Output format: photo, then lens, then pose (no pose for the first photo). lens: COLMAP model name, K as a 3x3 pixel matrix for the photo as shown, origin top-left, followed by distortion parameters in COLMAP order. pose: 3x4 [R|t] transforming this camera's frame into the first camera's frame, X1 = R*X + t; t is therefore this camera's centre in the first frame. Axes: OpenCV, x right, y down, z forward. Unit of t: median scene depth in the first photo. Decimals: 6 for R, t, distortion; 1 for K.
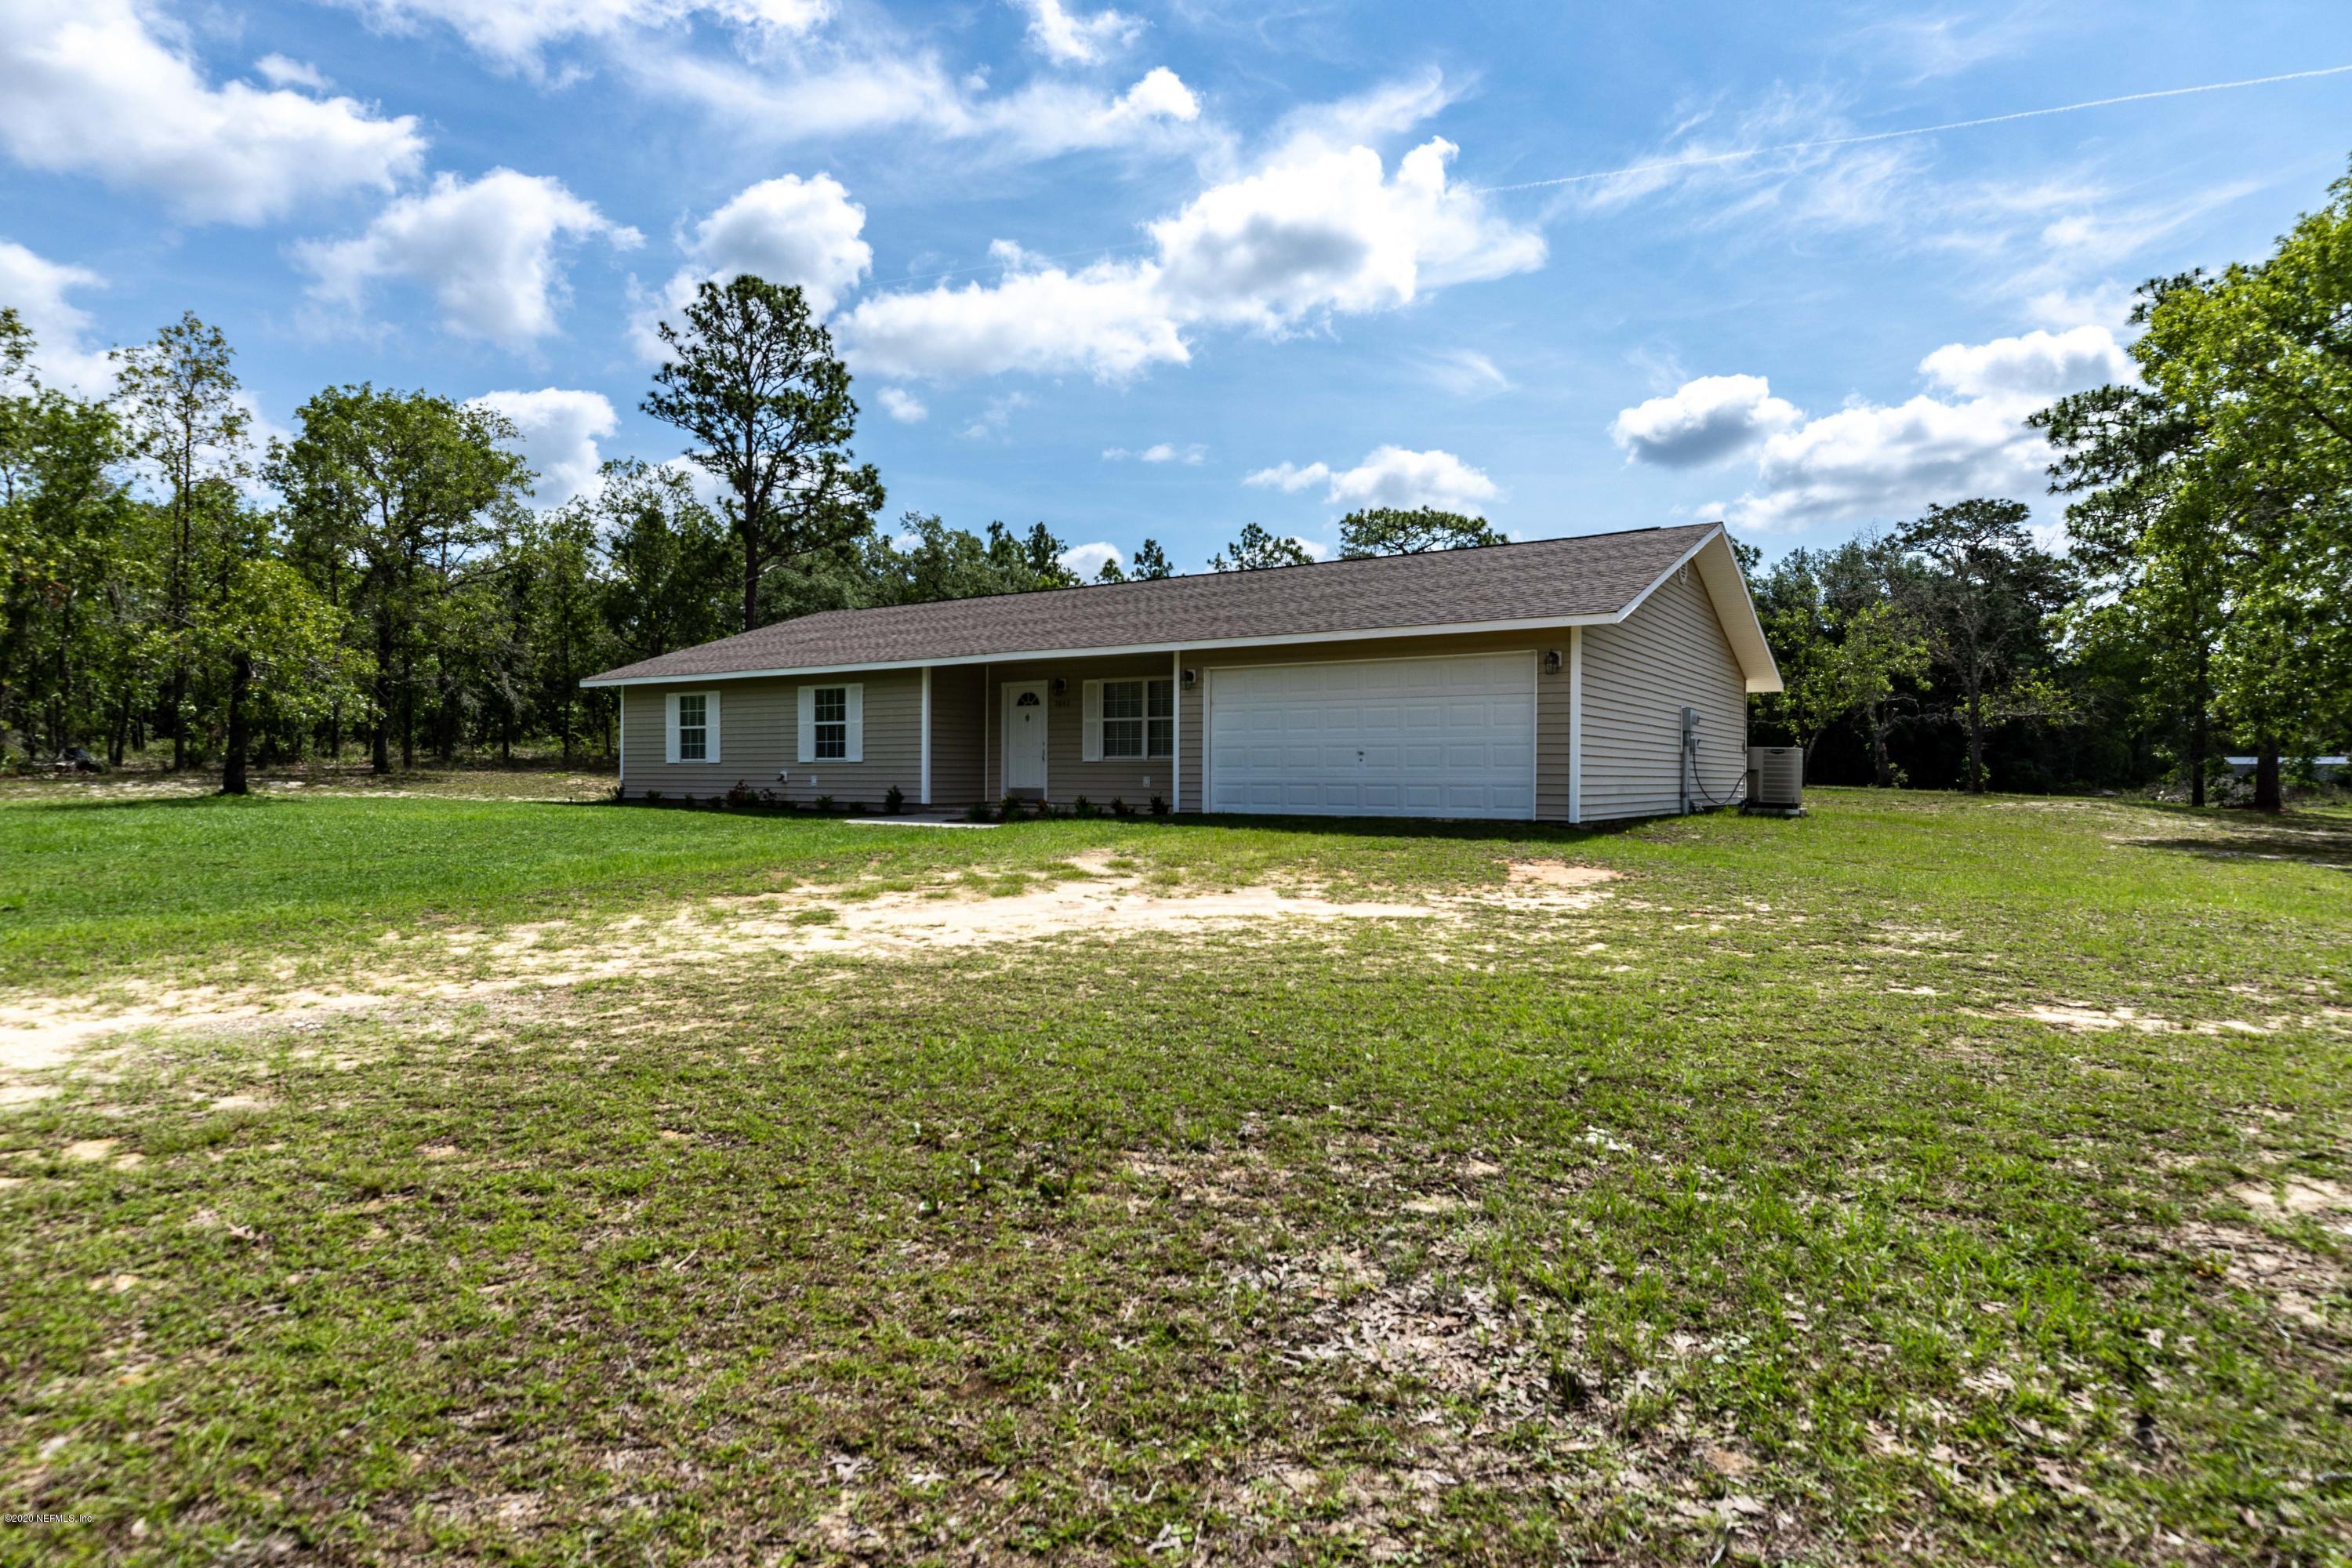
lens RADIAL K [[1371.0, 0, 1176.0], [0, 1371.0, 784.0], [0, 0, 1]] dist [0.000008, 0.000278]
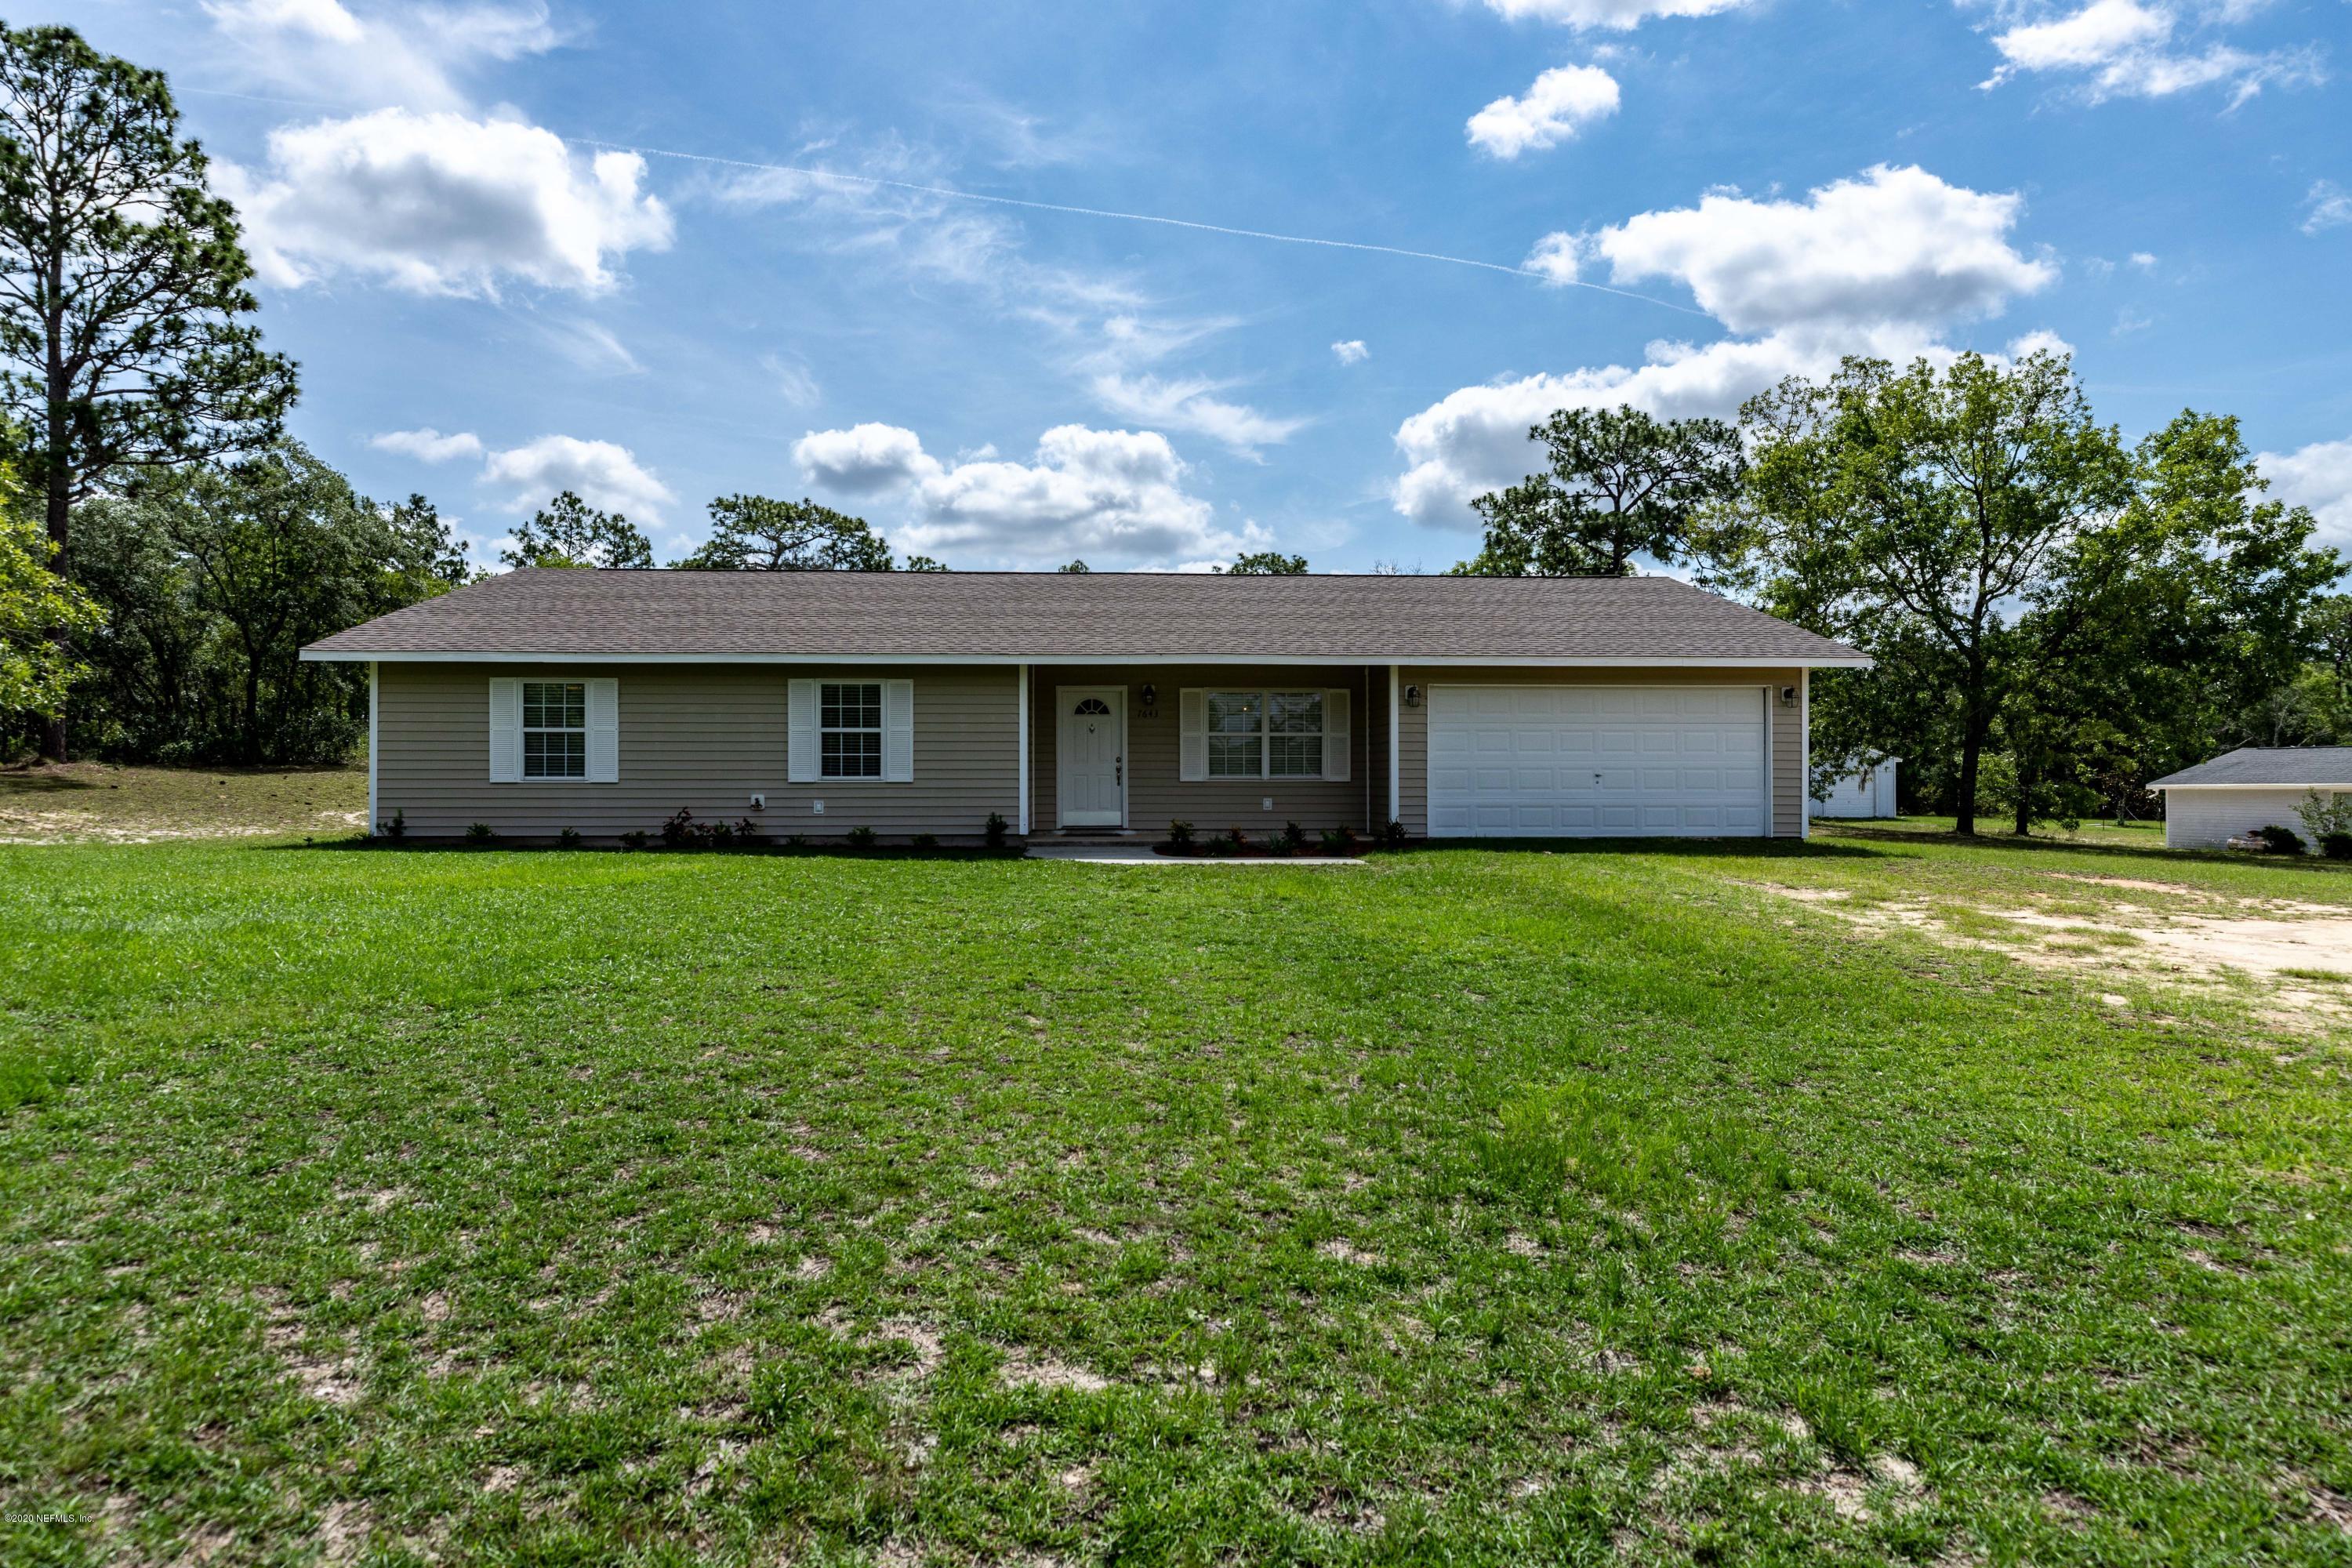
lens RADIAL K [[1371.0, 0, 1176.0], [0, 1371.0, 784.0], [0, 0, 1]] dist [0.000008, 0.000278]
pose [[0.773924, -0.005276, 0.633257, -0.095828], [0.006582, 0.999978, 0.000287, -0.002252], [-0.633245, 0.003946, 0.773942, 0.049144]]
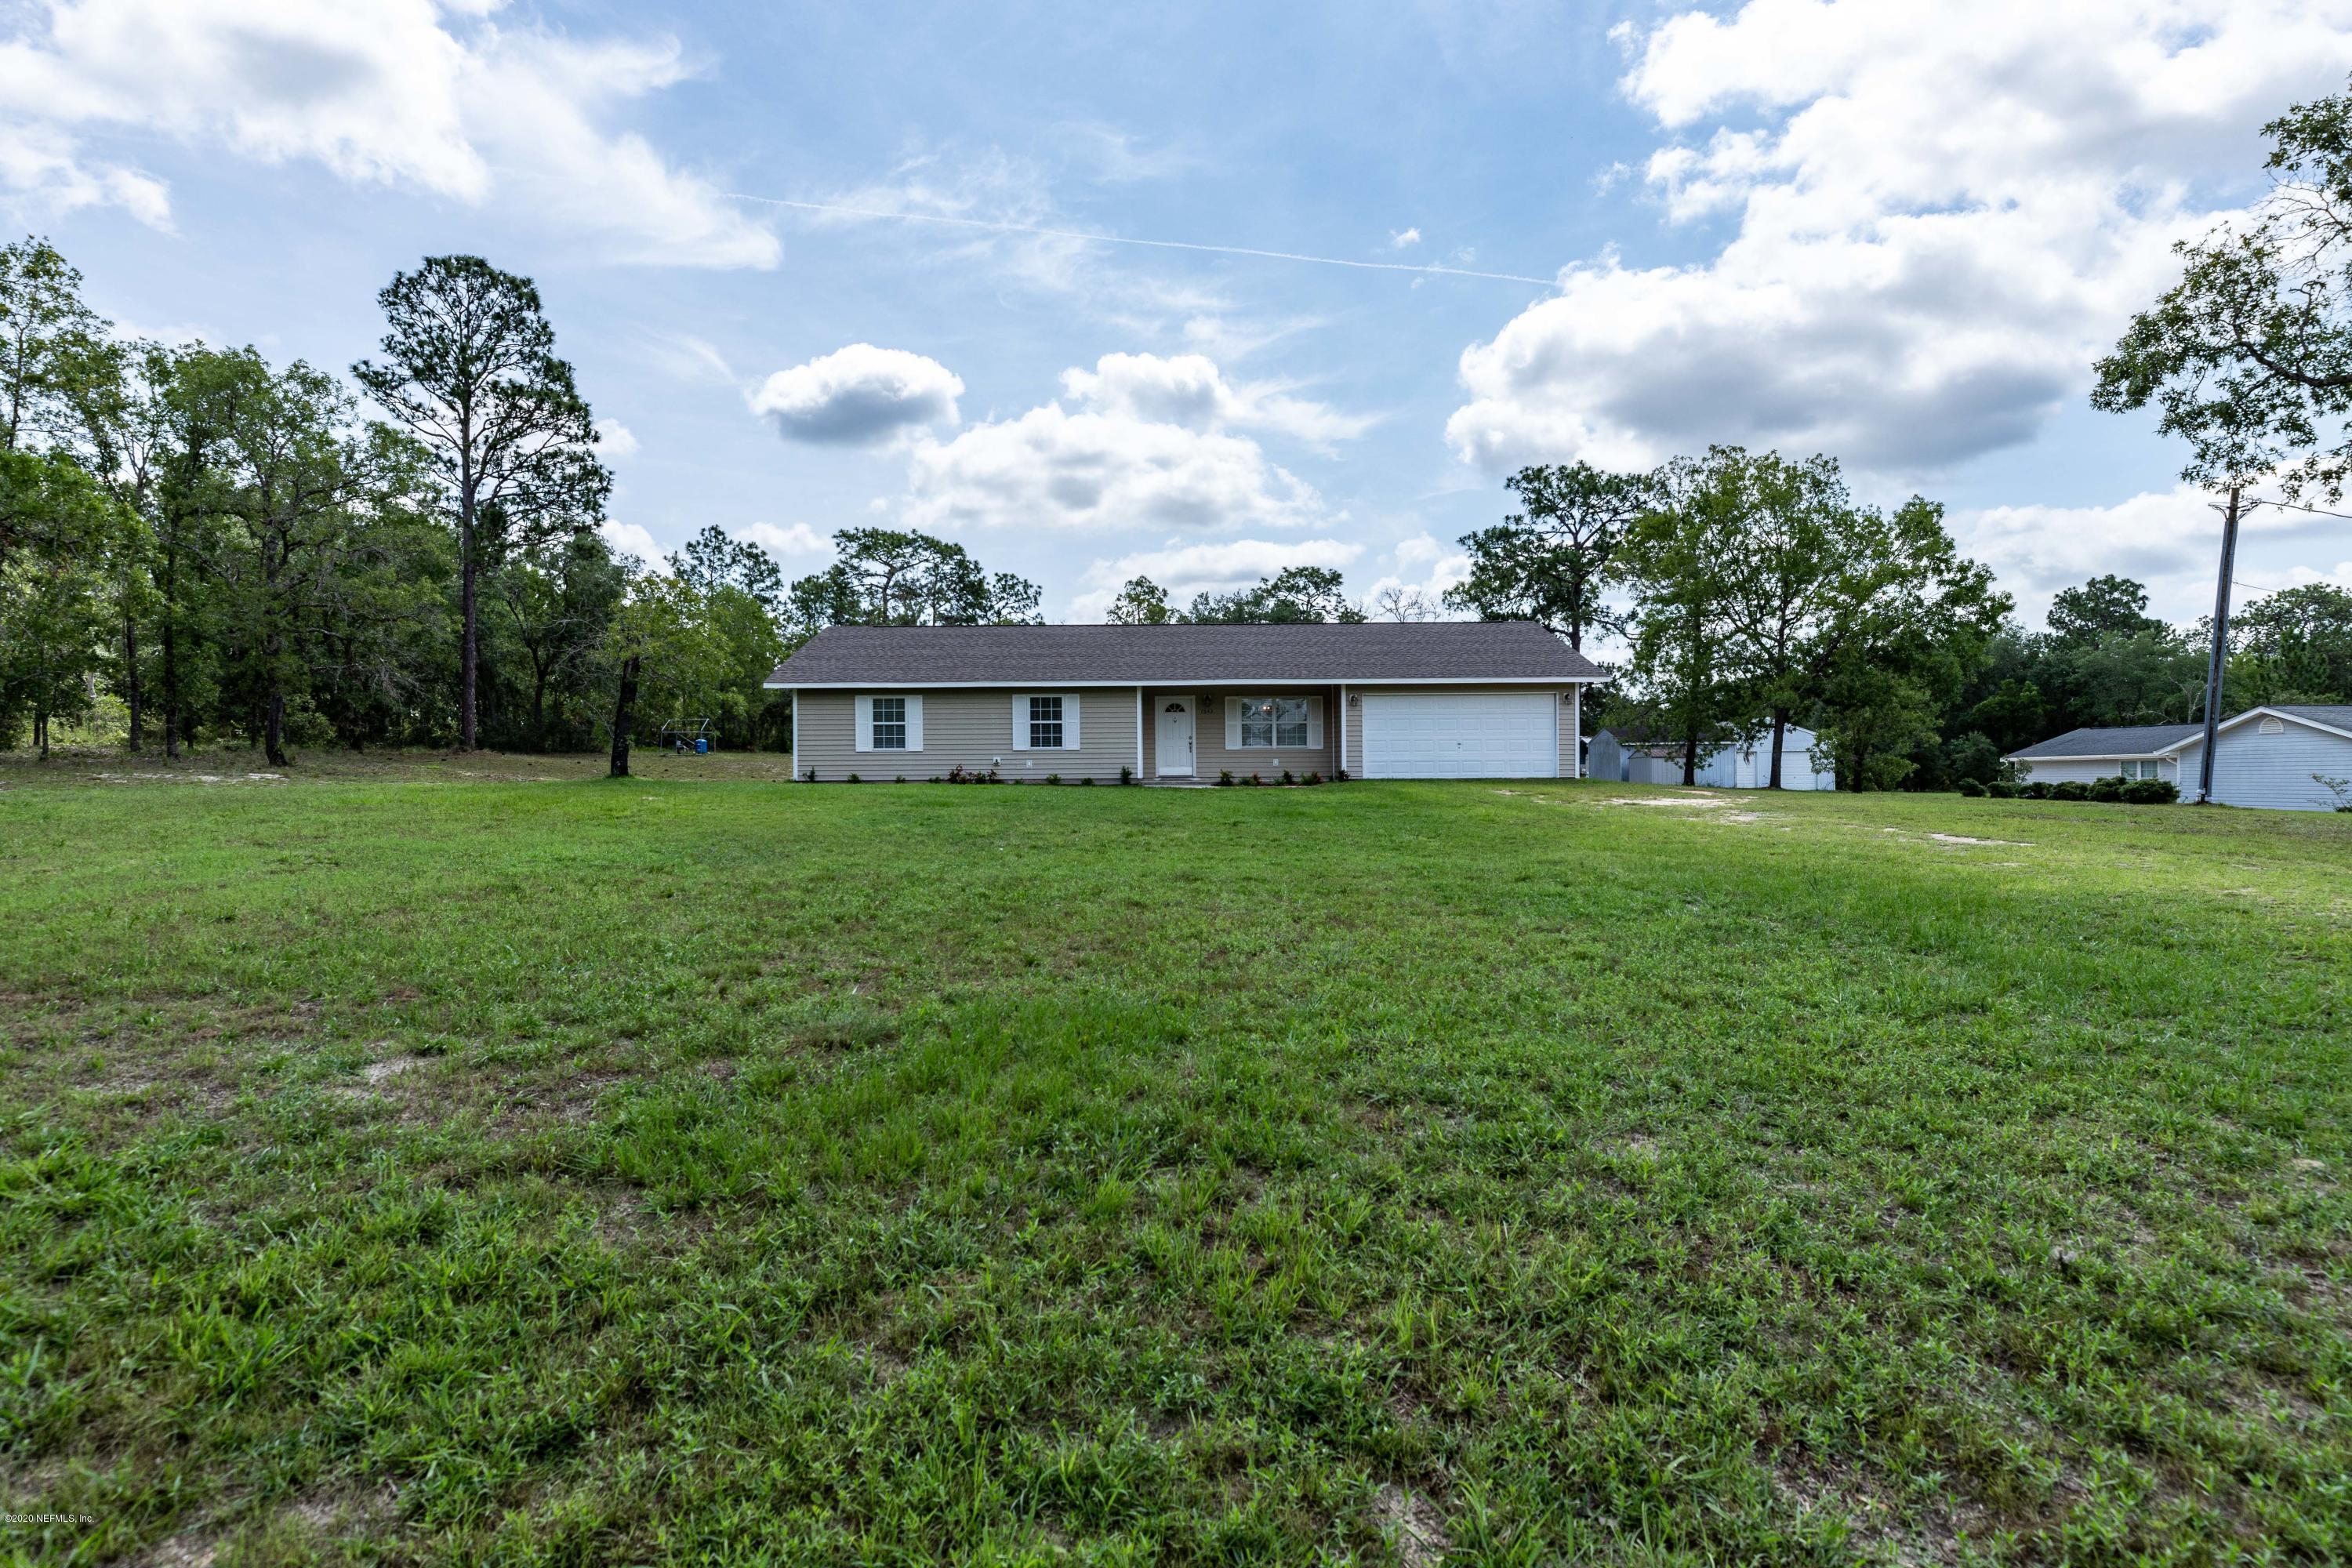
lens RADIAL K [[1478.1, 0, 1176.0], [0, 1478.1, 784.0], [0, 0, 1]] dist [0.027813, 0.000912]
pose [[0.797065, -0.011939, 0.603776, -0.170653], [0.013616, 0.999906, 0.001796, 0.002823], [-0.603741, 0.006789, 0.797152, -0.044427]]
